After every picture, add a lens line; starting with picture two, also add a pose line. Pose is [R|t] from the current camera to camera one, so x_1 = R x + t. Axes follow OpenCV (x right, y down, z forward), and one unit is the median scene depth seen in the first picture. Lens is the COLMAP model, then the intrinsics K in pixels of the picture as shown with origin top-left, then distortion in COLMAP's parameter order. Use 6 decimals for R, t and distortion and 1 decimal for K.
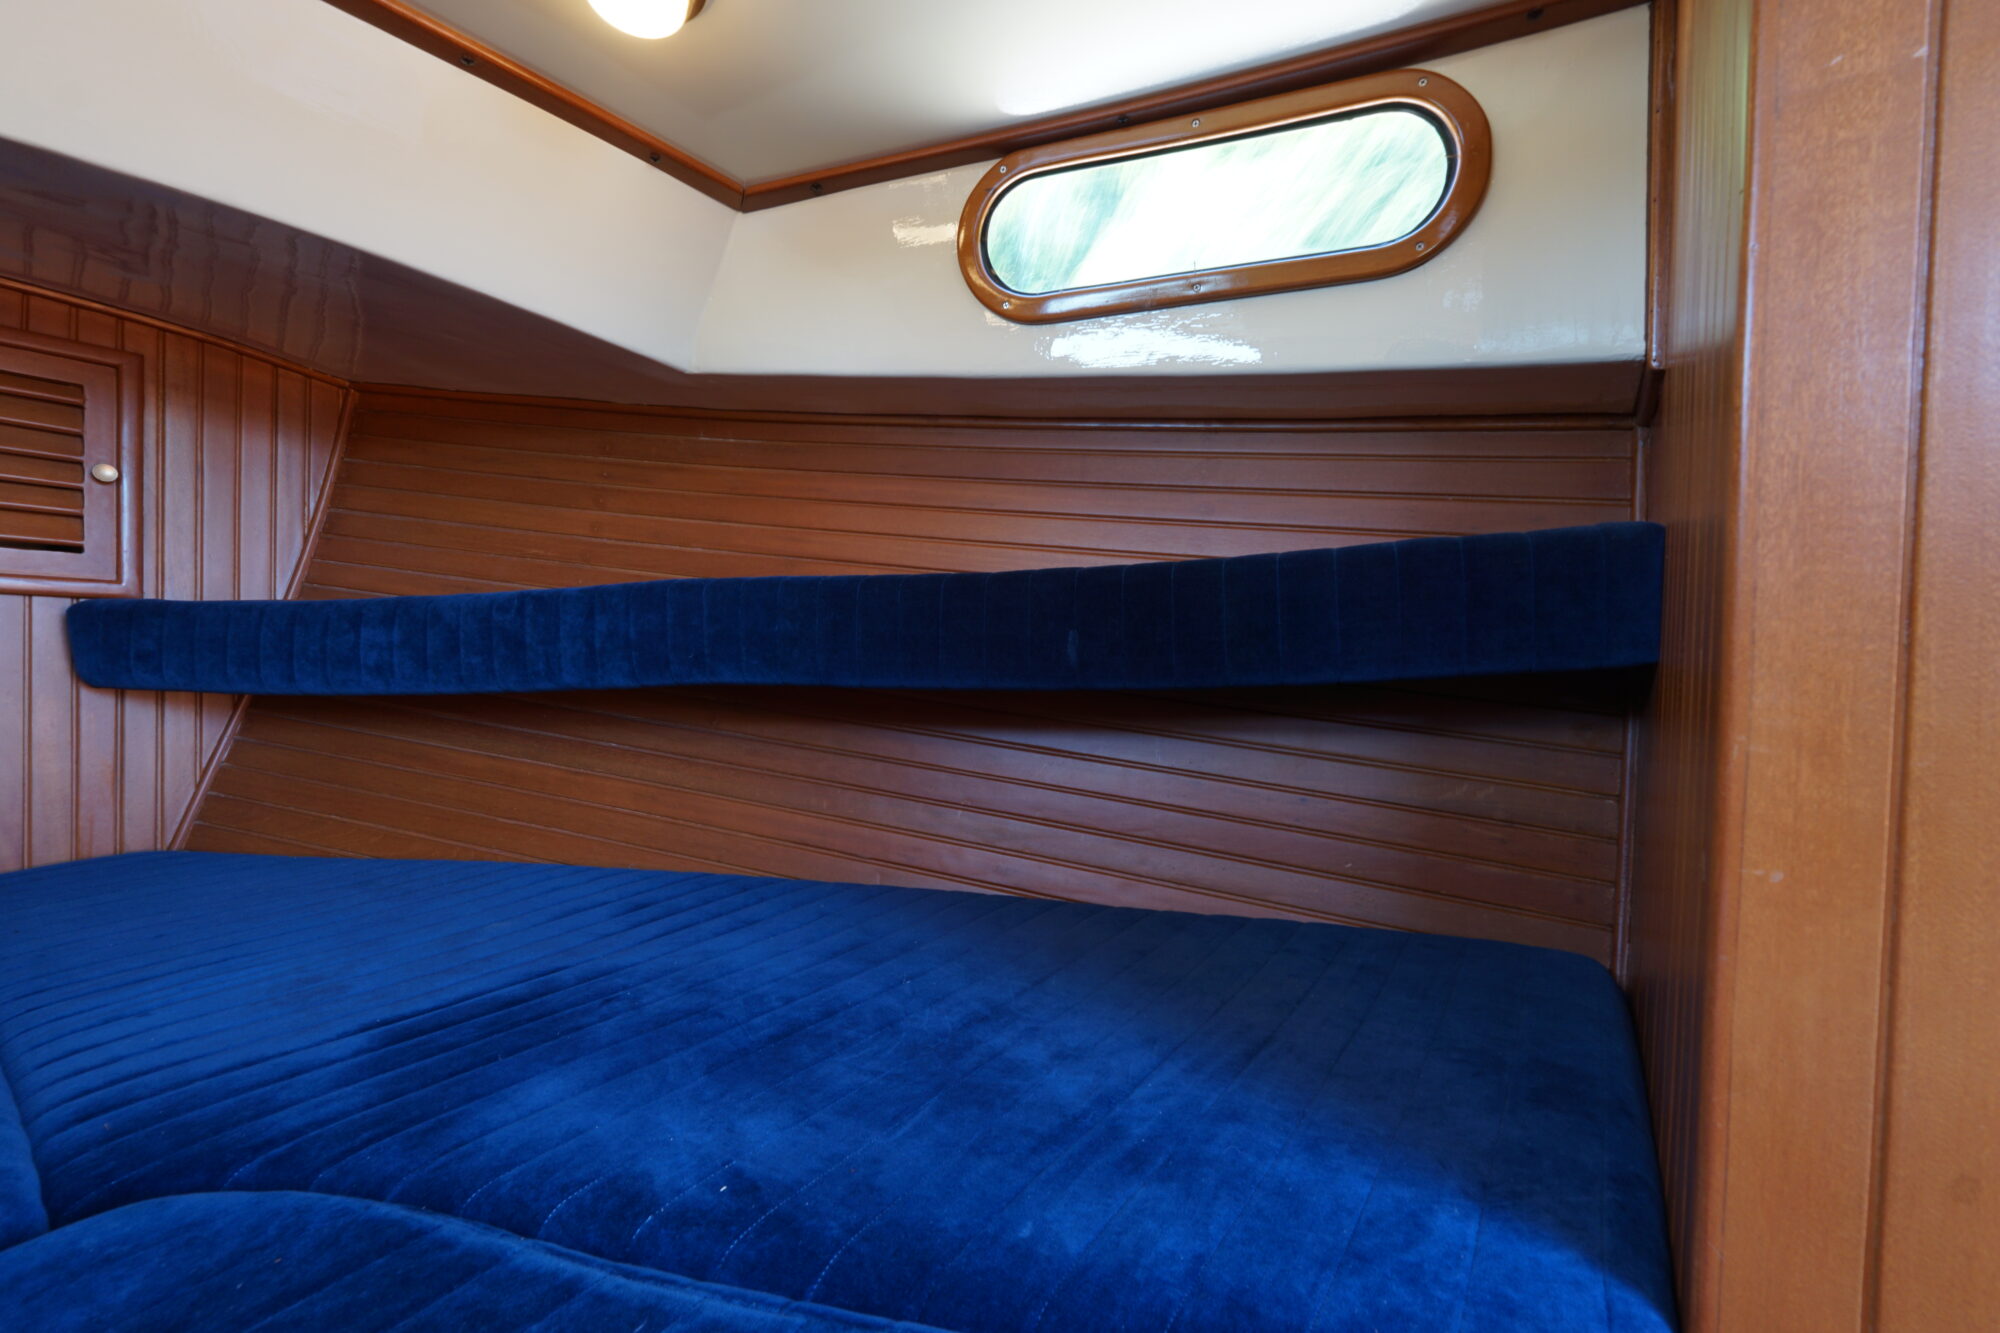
lens RADIAL K [[841.8, 0, 997.3], [0, 841.8, 667.8], [0, 0, 1]] dist [-0.017291, 0.007202]
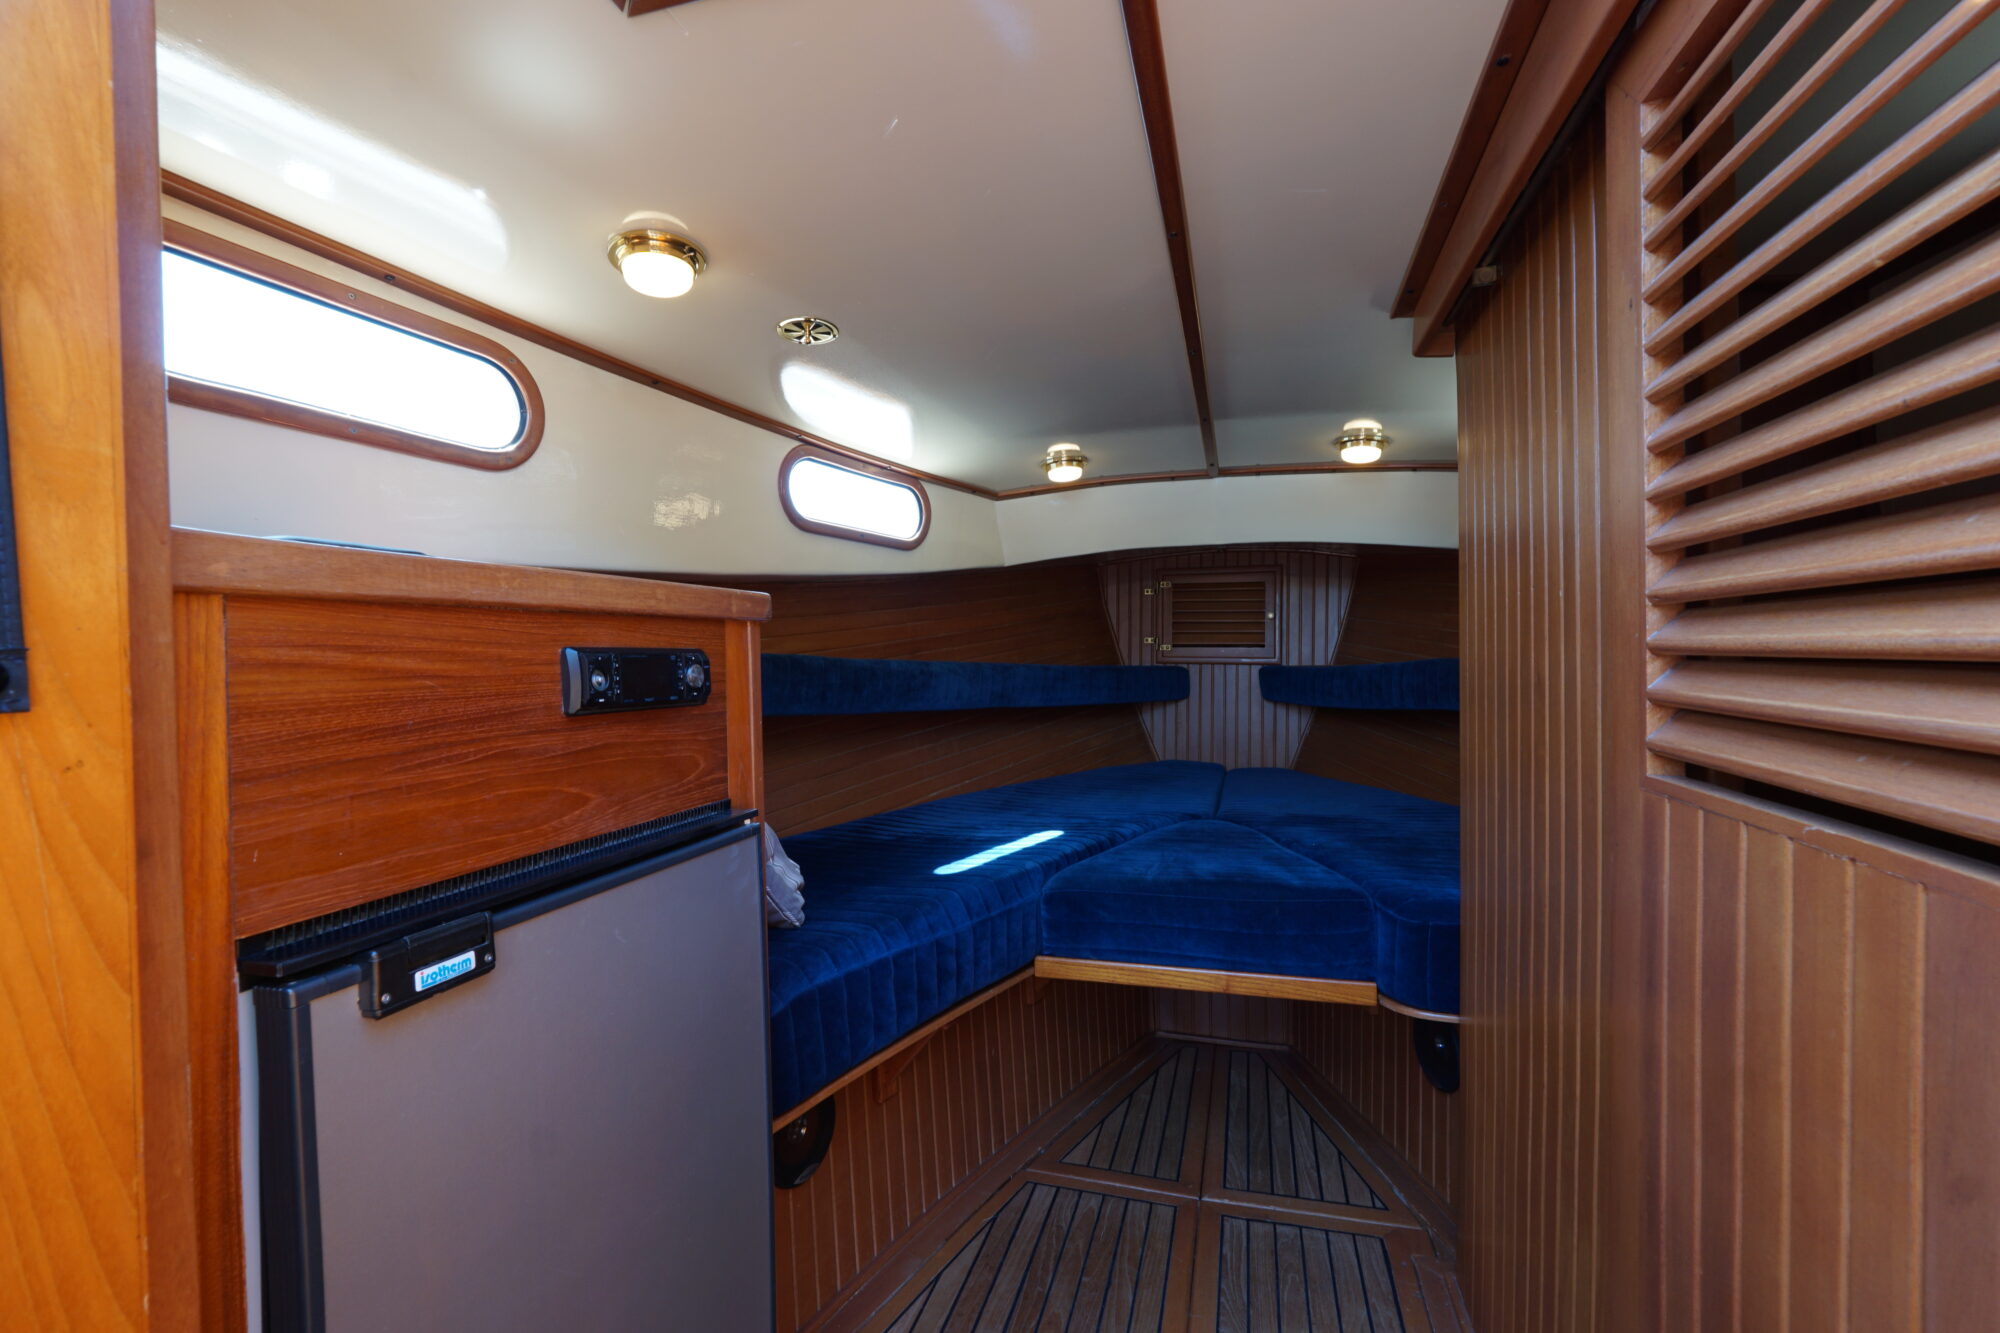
lens RADIAL K [[841.8, 0, 997.3], [0, 841.8, 667.8], [0, 0, 1]] dist [-0.017291, 0.007202]
pose [[0.322038, -0.002725, -0.946723, 1.212869], [-0.009994, 0.999930, -0.006278, -0.057958], [0.946674, 0.011483, 0.321988, -0.680472]]
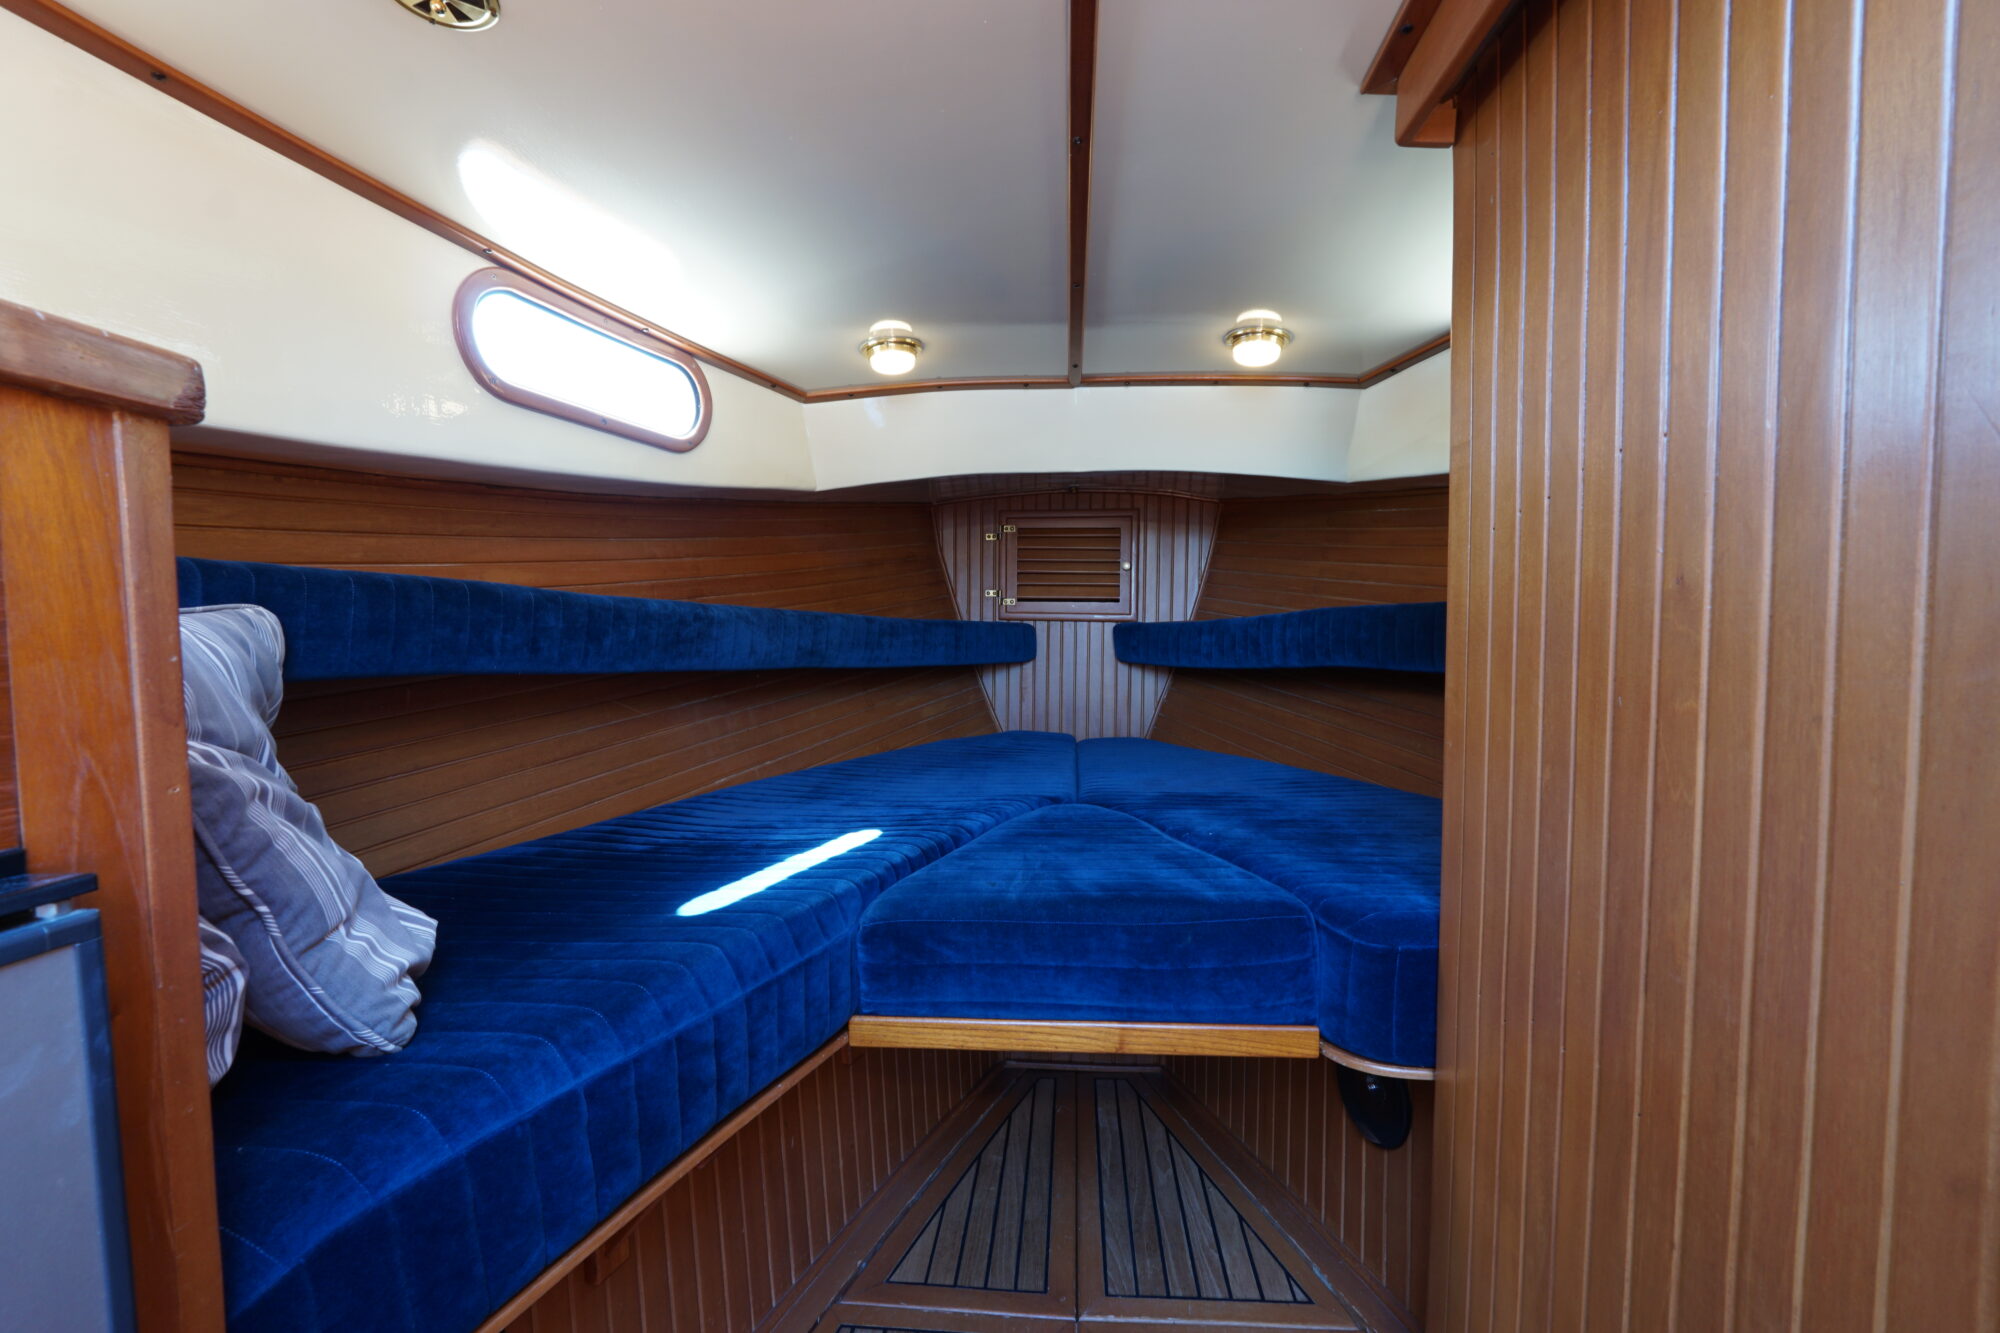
lens RADIAL K [[841.8, 0, 997.3], [0, 841.8, 667.8], [0, 0, 1]] dist [-0.017291, 0.007202]
pose [[0.506123, 0.026183, -0.862064, 0.799748], [-0.011445, 0.999655, 0.023643, -0.011454], [0.862385, -0.002100, 0.506248, -0.499574]]
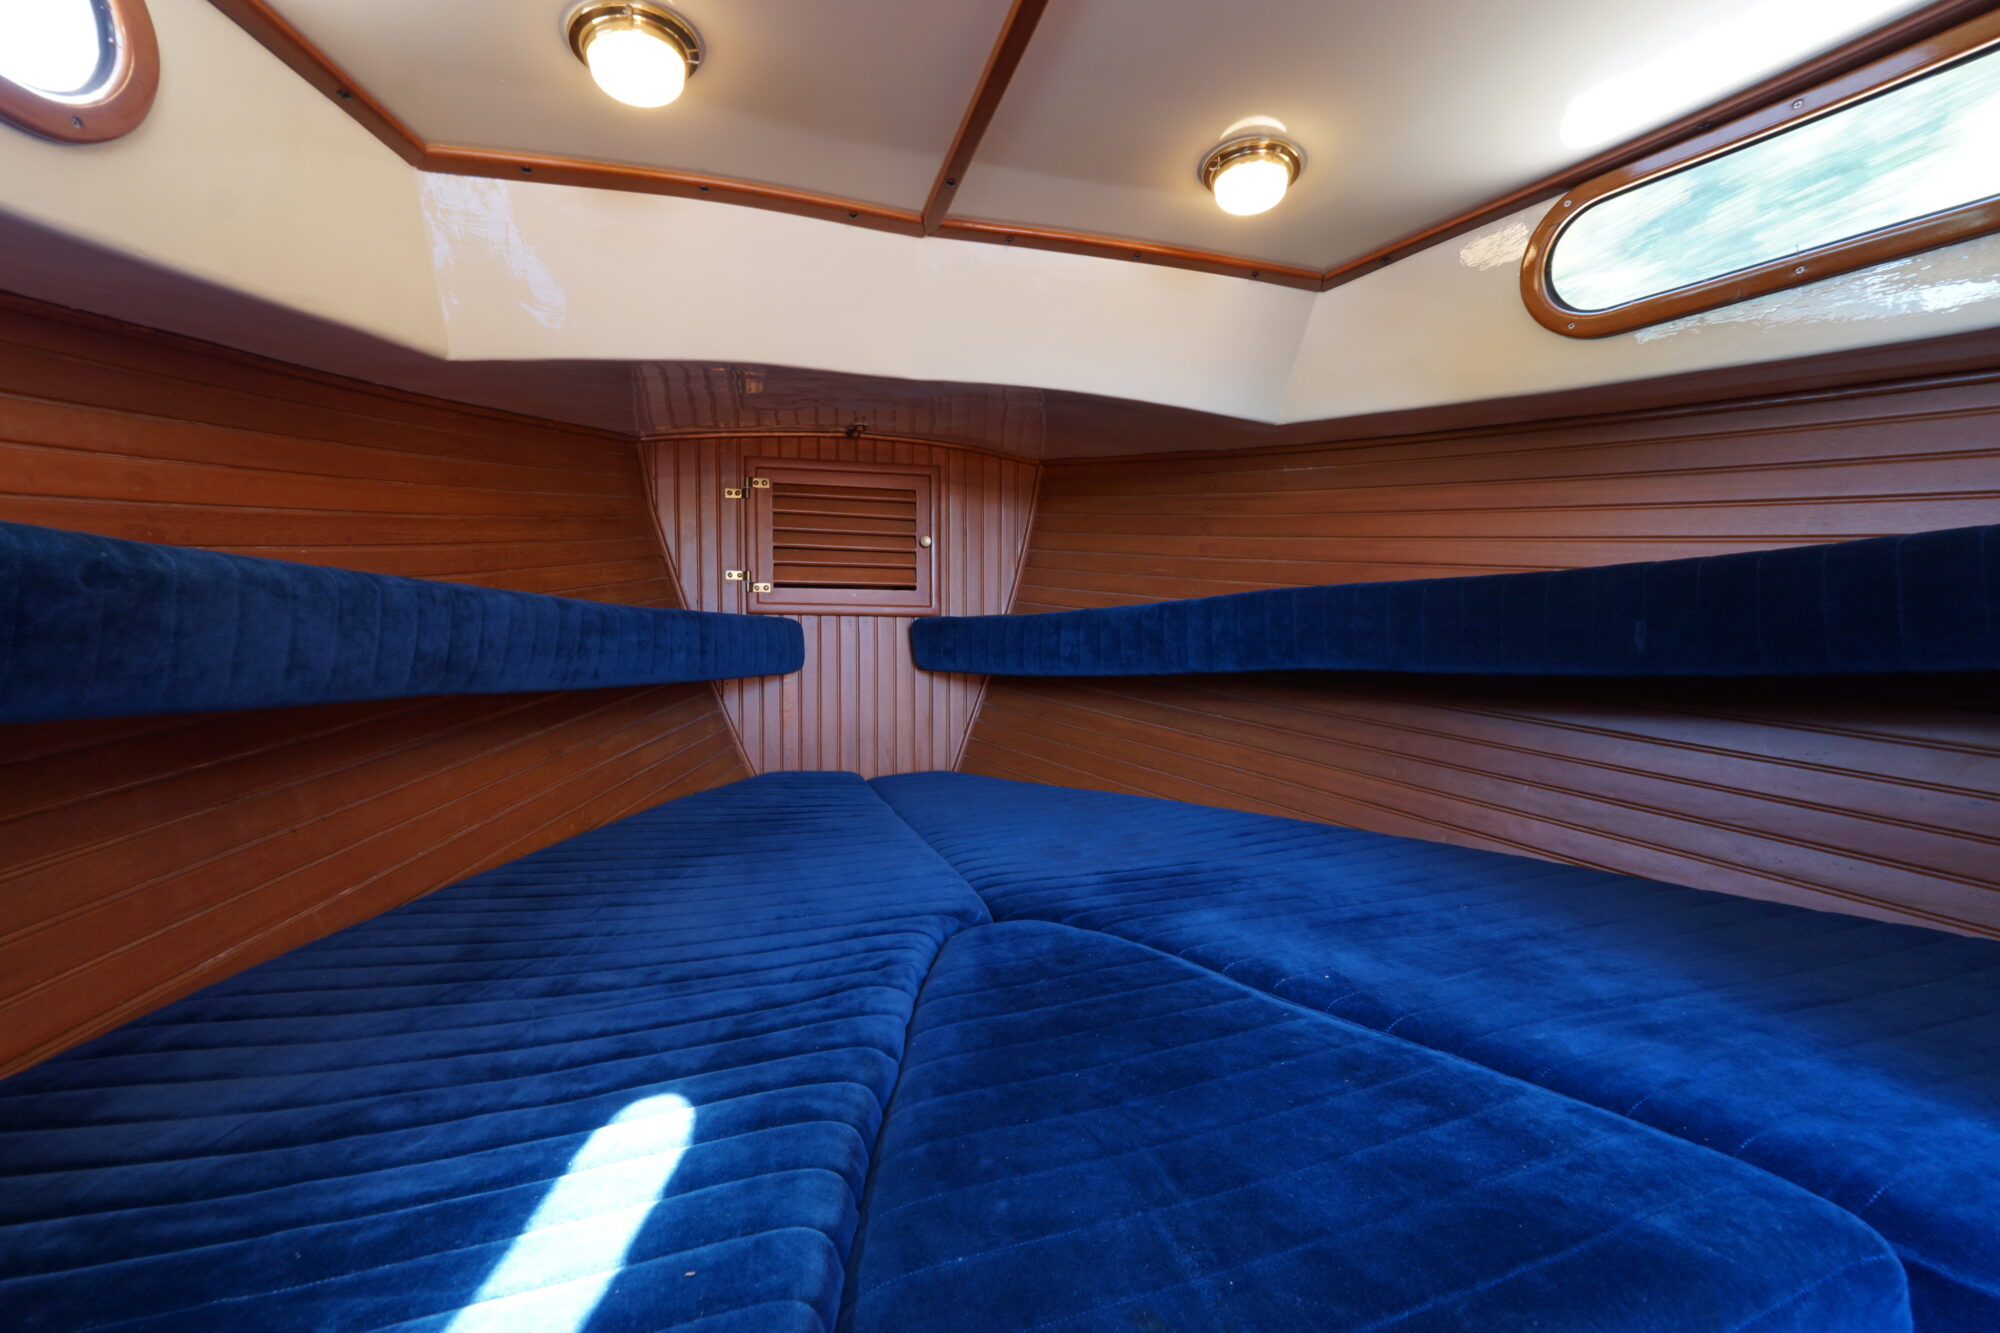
lens RADIAL K [[841.8, 0, 997.3], [0, 841.8, 667.8], [0, 0, 1]] dist [-0.017291, 0.007202]
pose [[0.800220, 0.003381, -0.599697, 0.058971], [0.005004, 0.999912, 0.012315, -0.001539], [0.599685, -0.012856, 0.800133, -0.295670]]
